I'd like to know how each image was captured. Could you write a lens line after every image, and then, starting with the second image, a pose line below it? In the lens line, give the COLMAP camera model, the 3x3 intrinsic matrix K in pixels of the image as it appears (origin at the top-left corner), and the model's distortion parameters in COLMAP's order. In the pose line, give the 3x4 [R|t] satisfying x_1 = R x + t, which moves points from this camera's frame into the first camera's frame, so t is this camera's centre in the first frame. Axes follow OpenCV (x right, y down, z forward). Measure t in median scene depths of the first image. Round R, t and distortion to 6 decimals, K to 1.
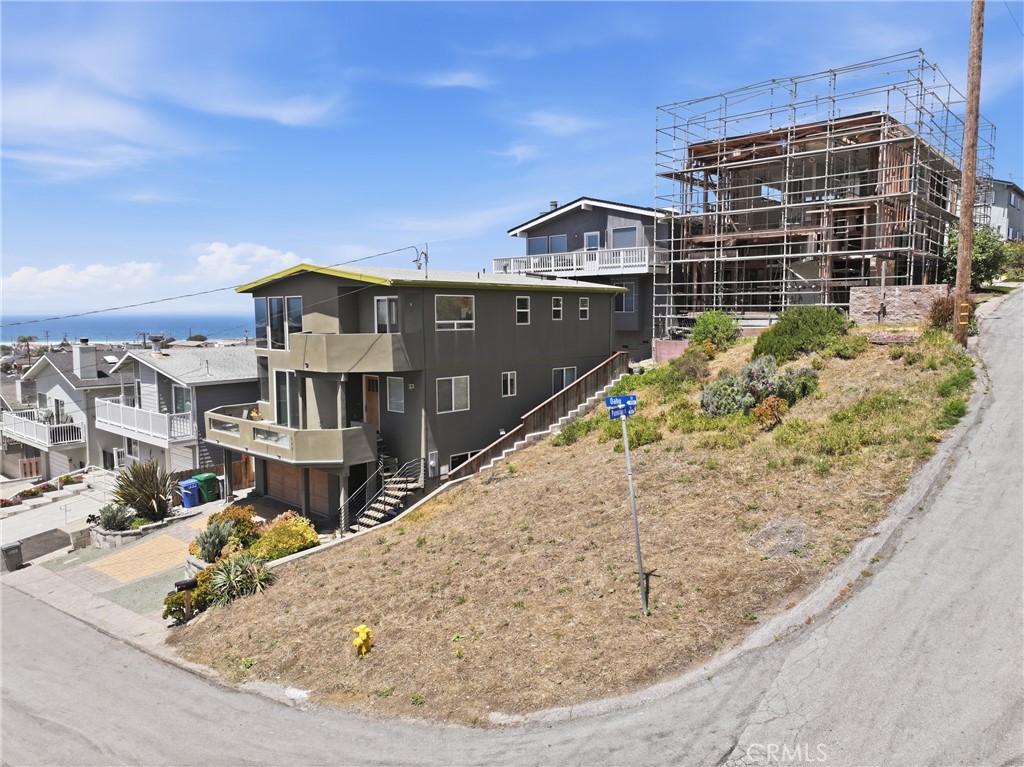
lens RADIAL K [[719.0, 0, 517.1], [0, 719.0, 380.6], [0, 0, 1]] dist [0.001799, 0.013284]
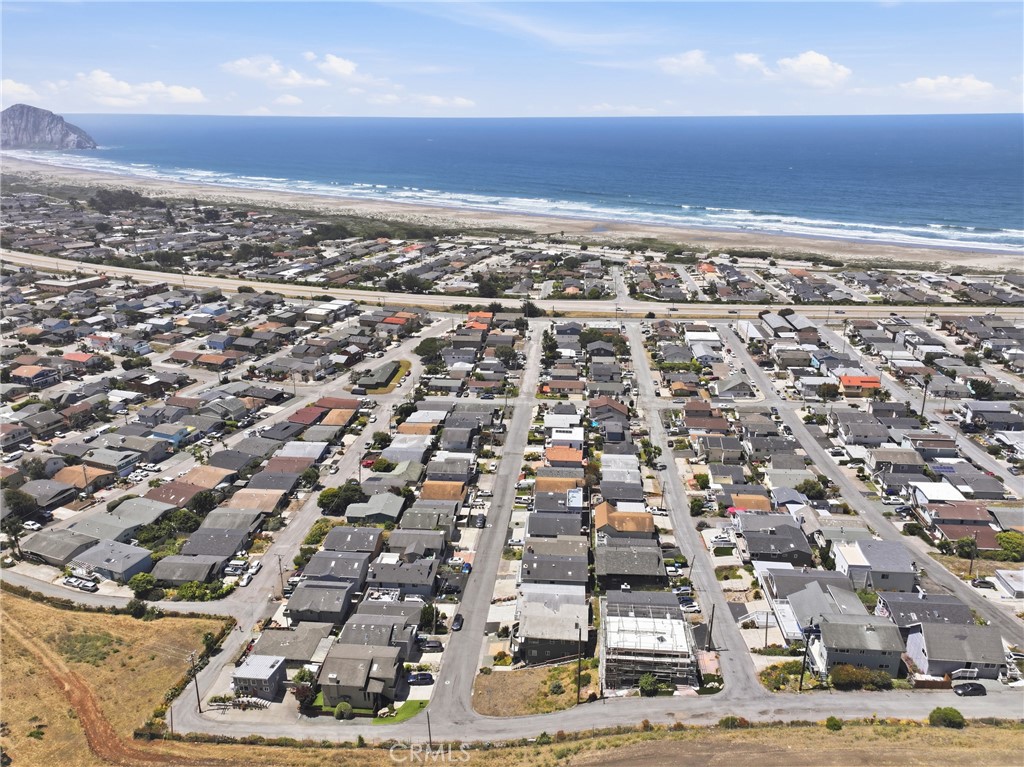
lens RADIAL K [[719.0, 0, 517.1], [0, 719.0, 380.6], [0, 0, 1]] dist [0.001799, 0.013284]
pose [[0.601261, 0.275418, -0.750087, 3.361141], [-0.073441, 0.953794, 0.291347, -3.528350], [0.795671, -0.120089, 0.593706, -2.079563]]
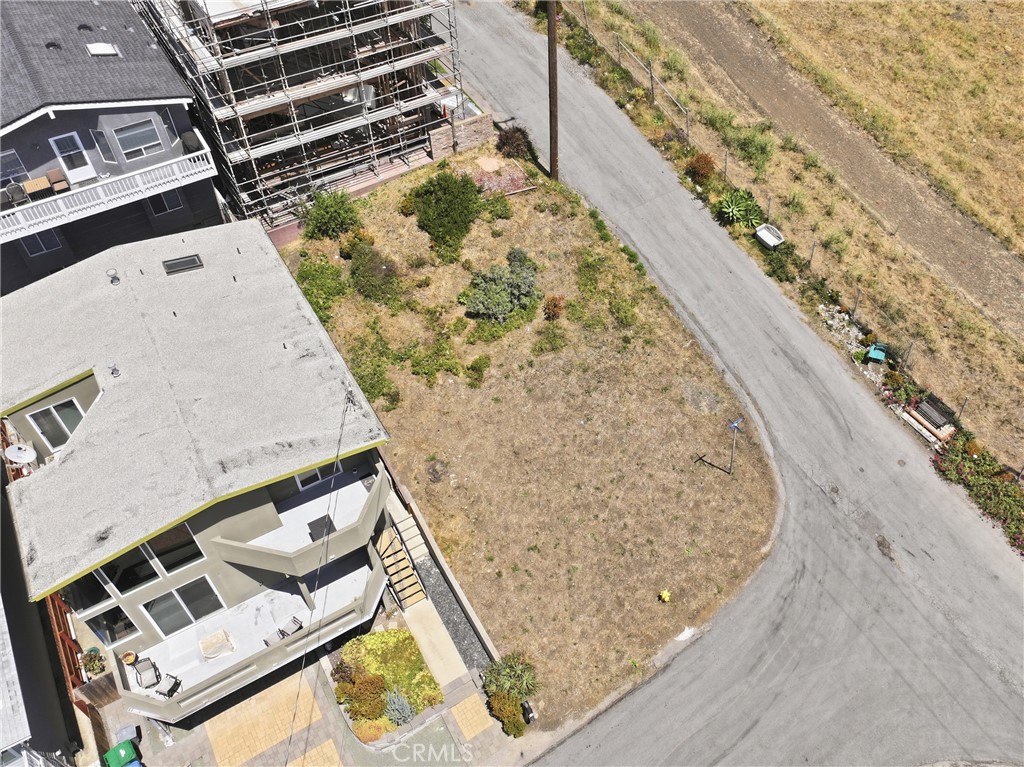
lens RADIAL K [[859.0, 0, 567.1], [0, 859.0, 348.3], [0, 0, 1]] dist [0.005316, 0.005756]
pose [[0.264283, -0.695336, 0.668328, -0.743733], [0.082809, 0.706767, 0.702583, -0.949345], [-0.960883, -0.130338, 0.244367, 0.432052]]
